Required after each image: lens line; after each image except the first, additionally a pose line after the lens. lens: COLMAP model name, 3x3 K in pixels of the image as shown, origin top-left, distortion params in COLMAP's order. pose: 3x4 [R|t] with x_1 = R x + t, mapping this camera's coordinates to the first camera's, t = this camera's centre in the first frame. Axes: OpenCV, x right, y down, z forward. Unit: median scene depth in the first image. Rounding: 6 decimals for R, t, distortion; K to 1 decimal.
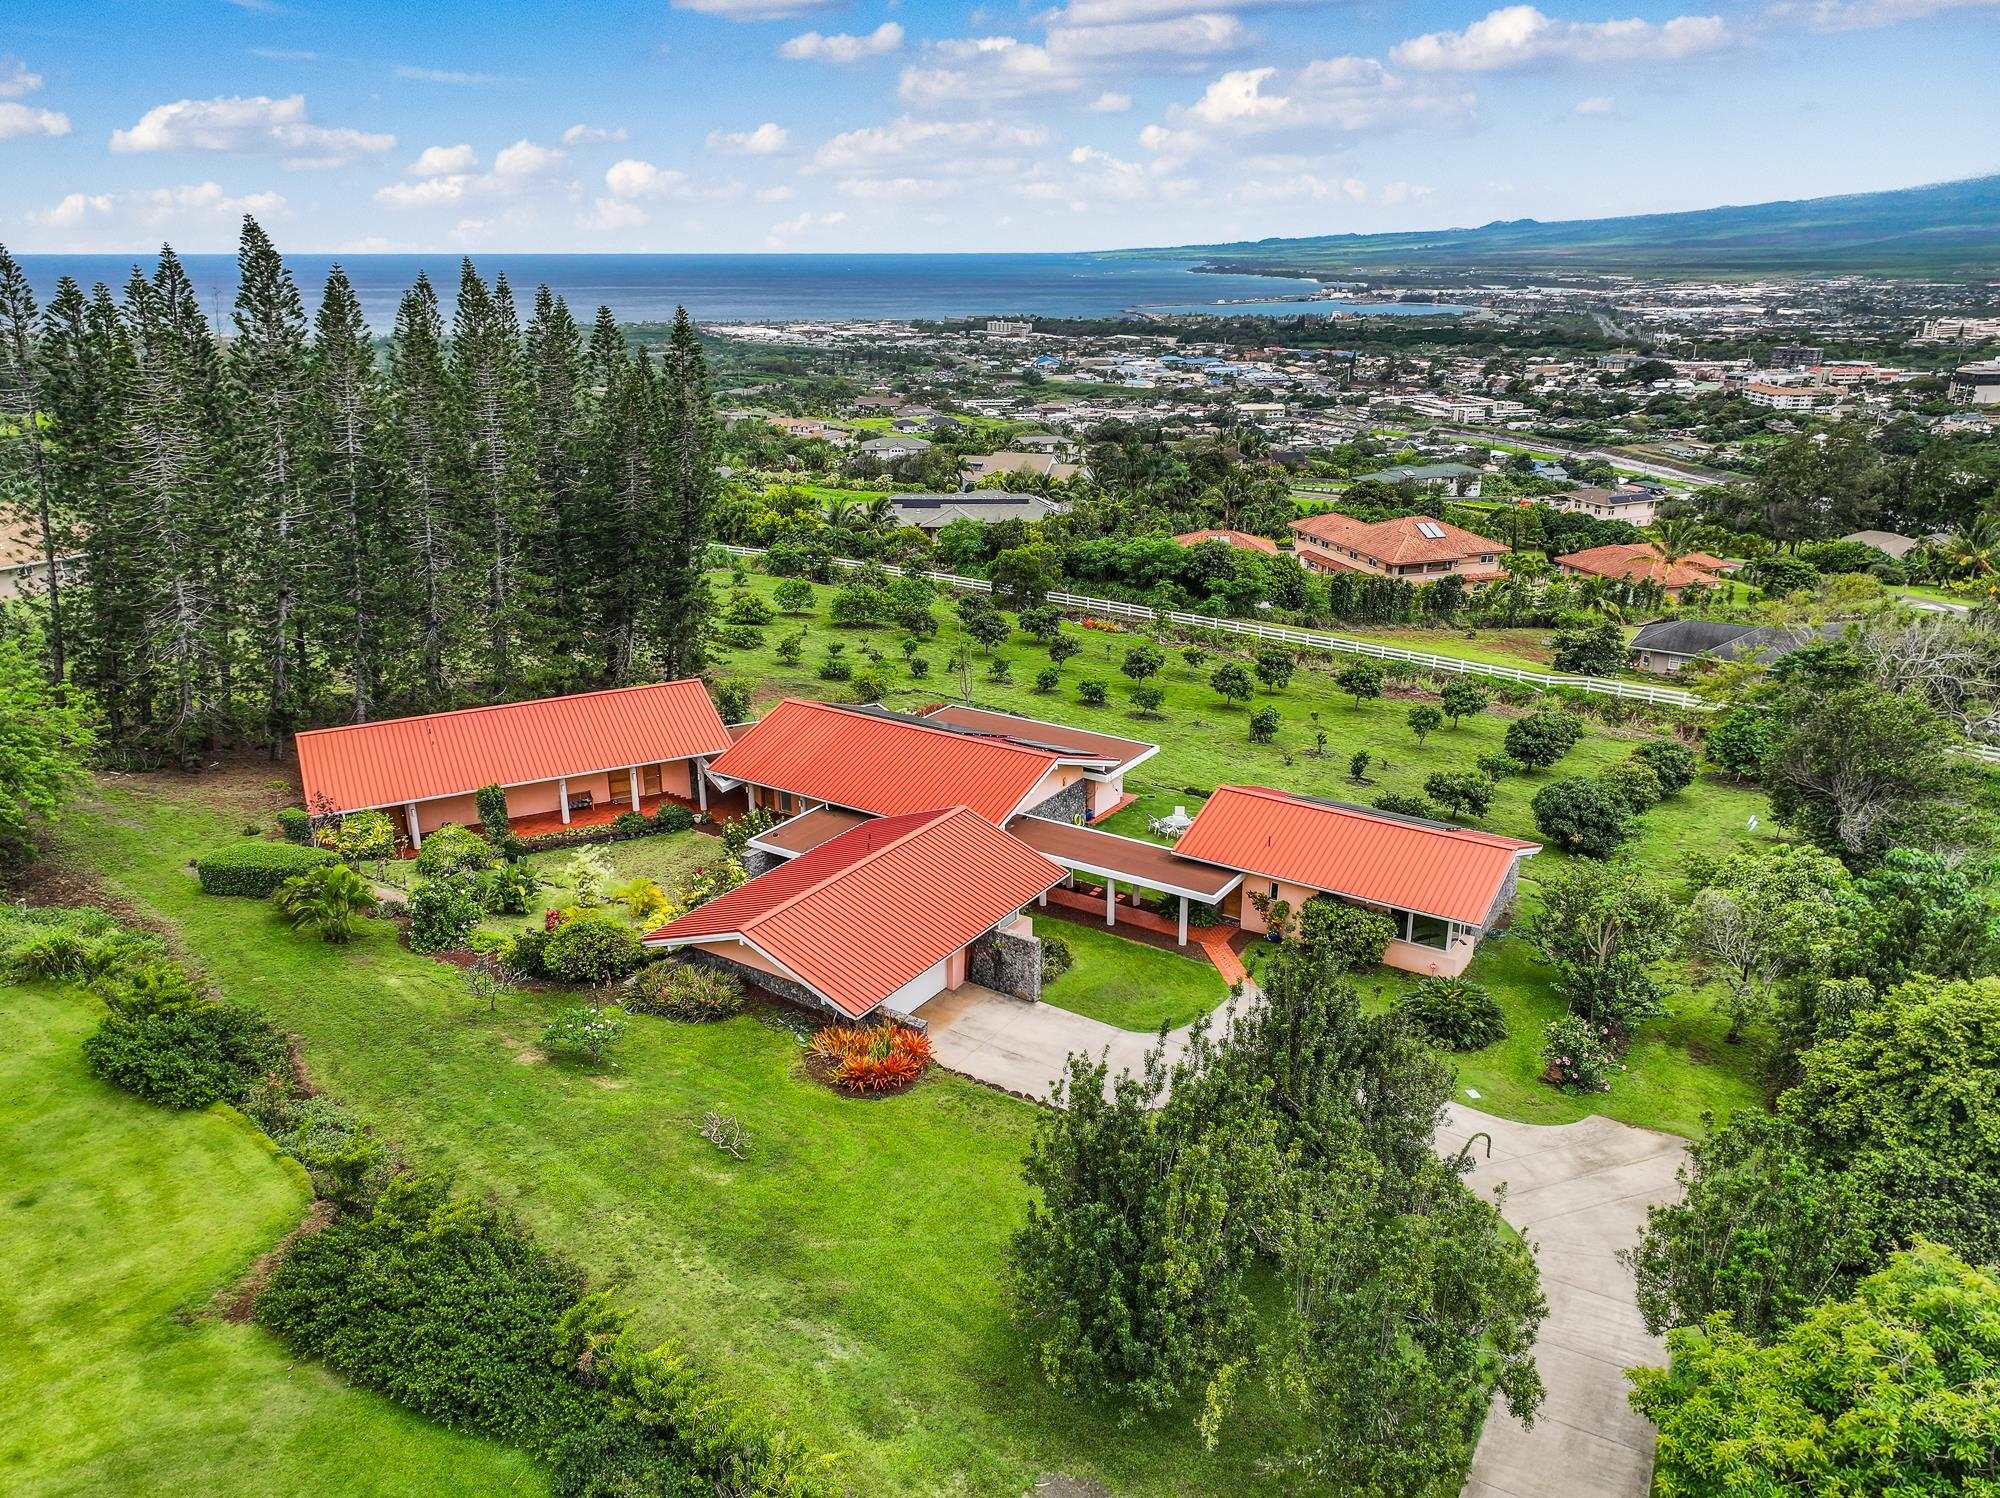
lens RADIAL K [[1410.6, 0, 997.6], [0, 1410.6, 765.2], [0, 0, 1]] dist [-0.004934, 0.016988]
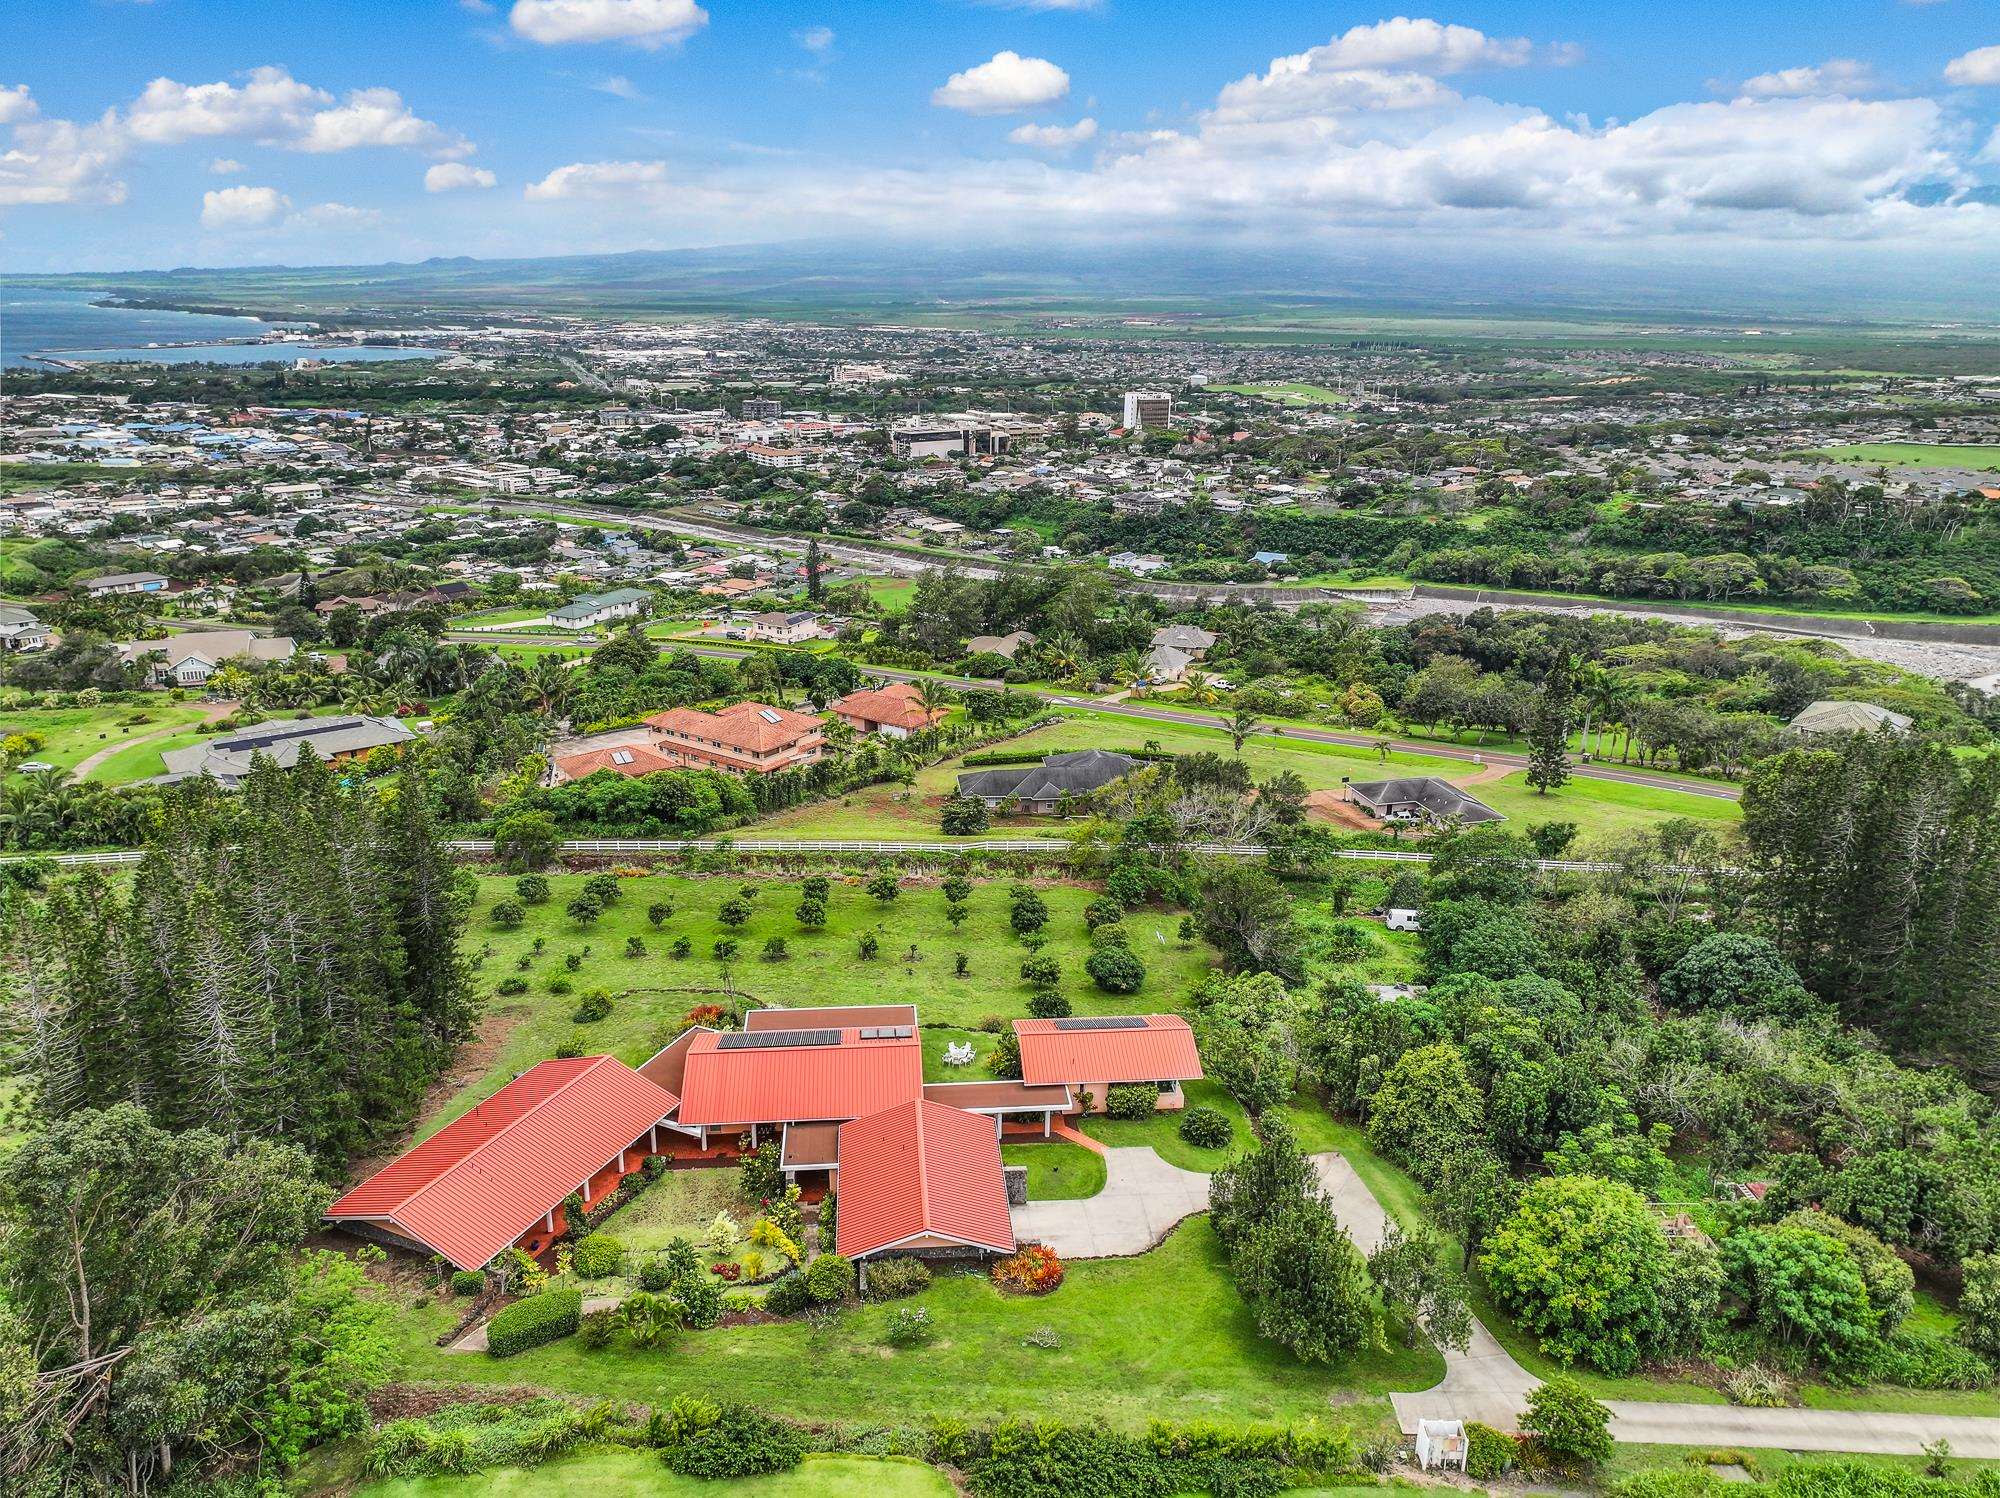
lens RADIAL K [[1410.6, 0, 977.8], [0, 1410.6, 731.7], [0, 0, 1]] dist [-0.004934, 0.016988]
pose [[0.783200, -0.171750, 0.597578, -0.048987], [0.197654, 0.980011, 0.022614, -0.022988], [-0.589517, 0.100402, 0.801492, -0.020324]]
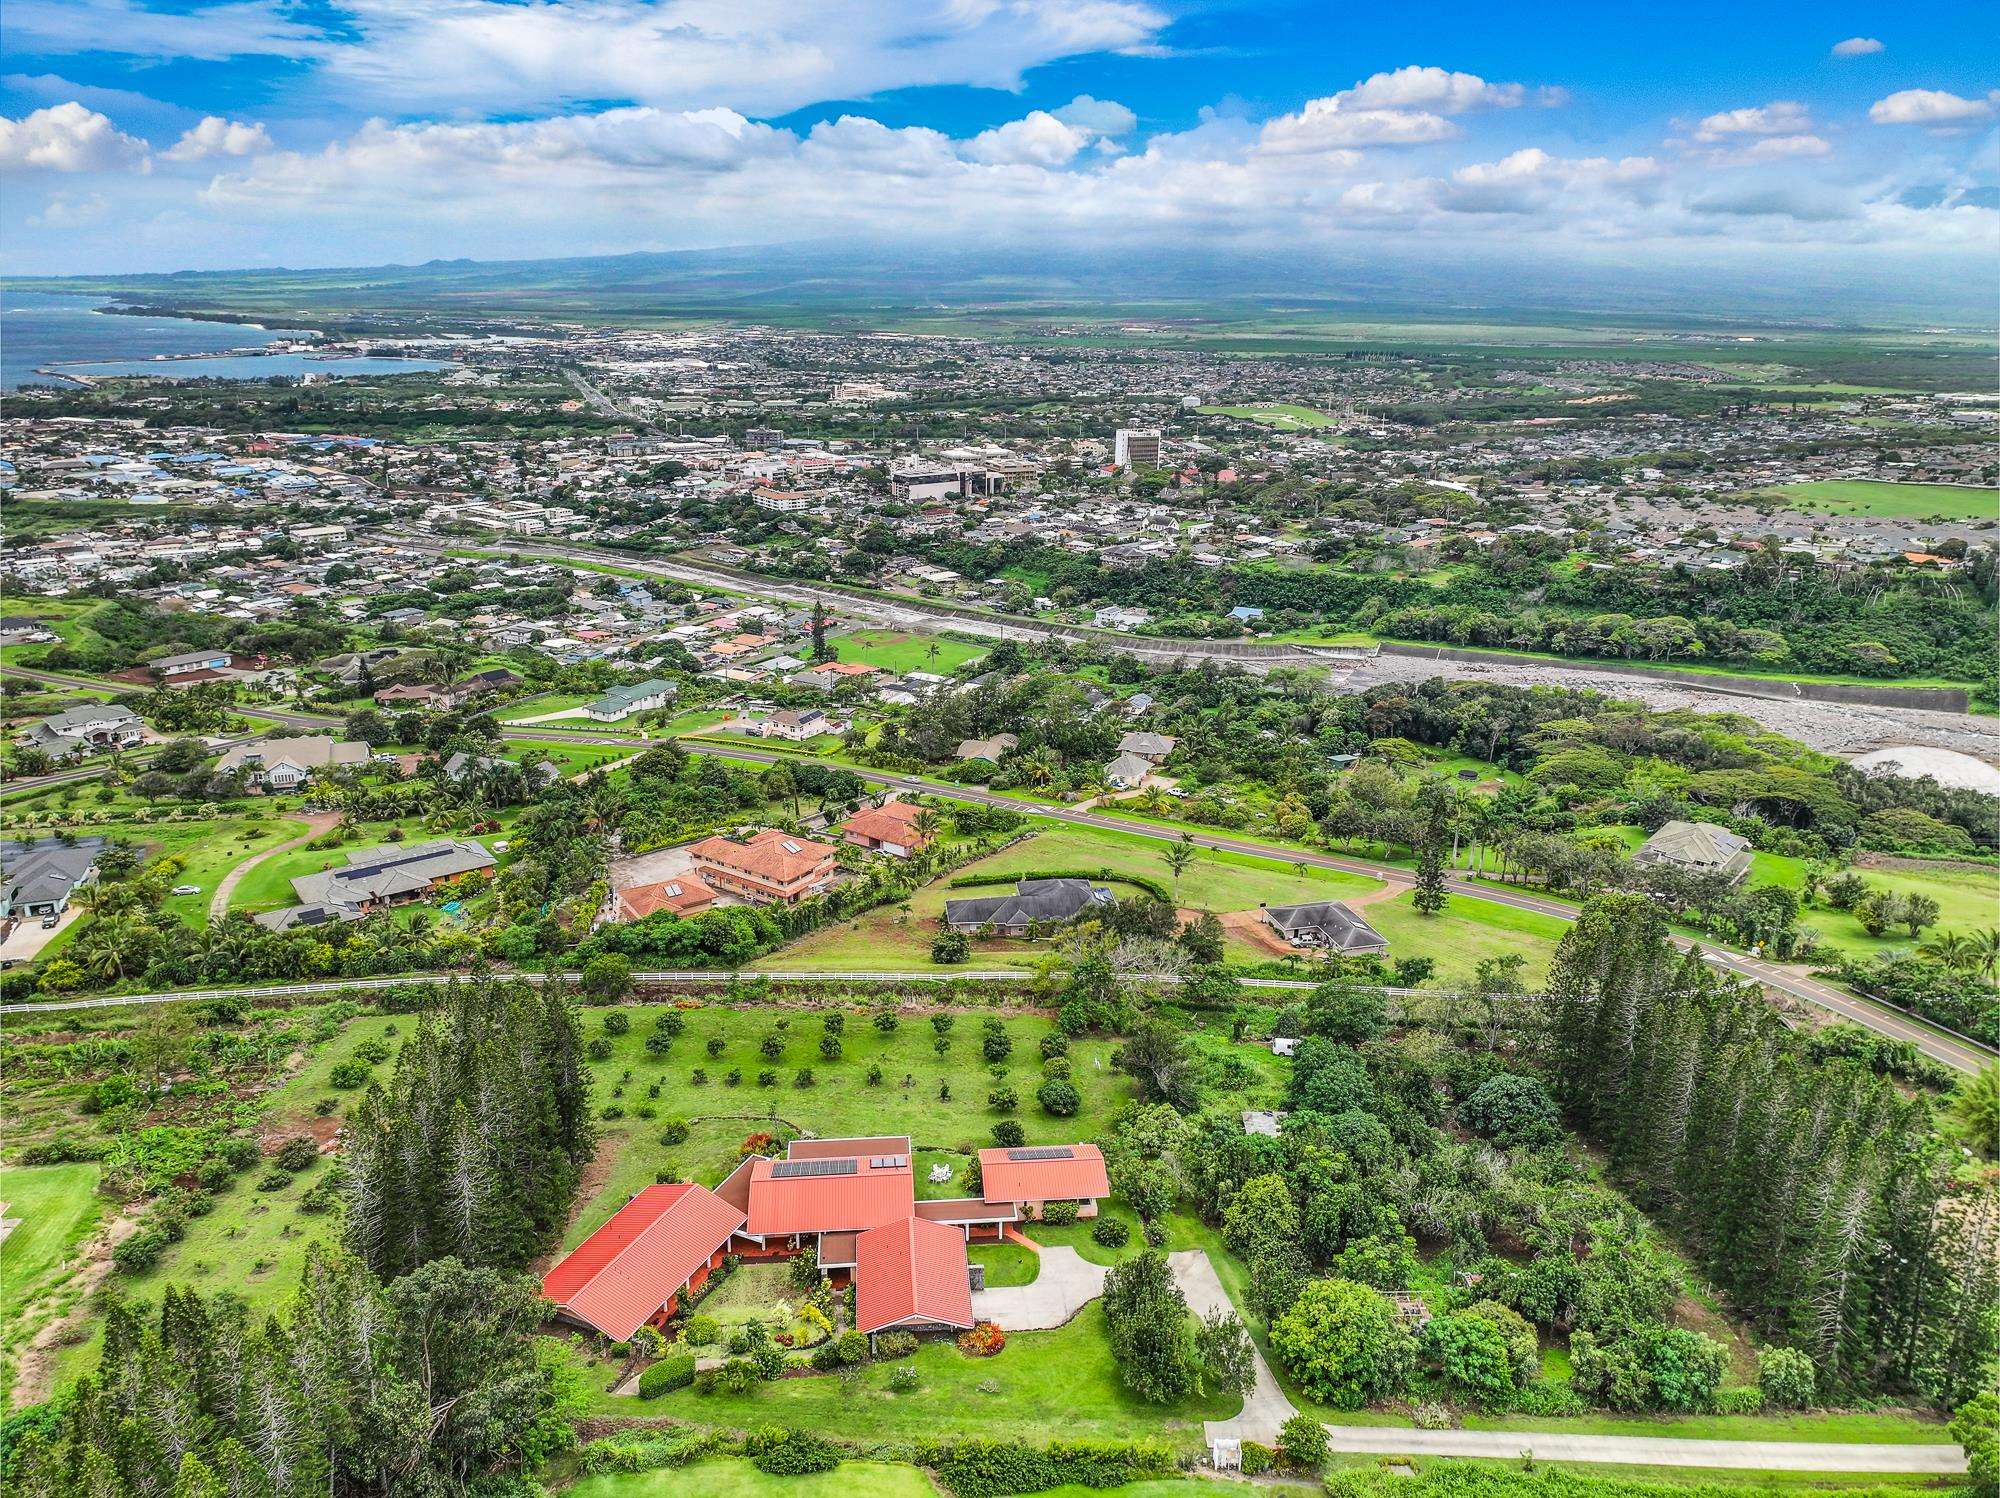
lens RADIAL K [[1410.6, 0, 974.4], [0, 1410.6, 731.6], [0, 0, 1]] dist [-0.004934, 0.016988]
pose [[0.784362, -0.173657, 0.595500, -0.068487], [0.199811, 0.979577, 0.022479, -0.045271], [-0.587241, 0.101356, 0.803041, -0.058151]]
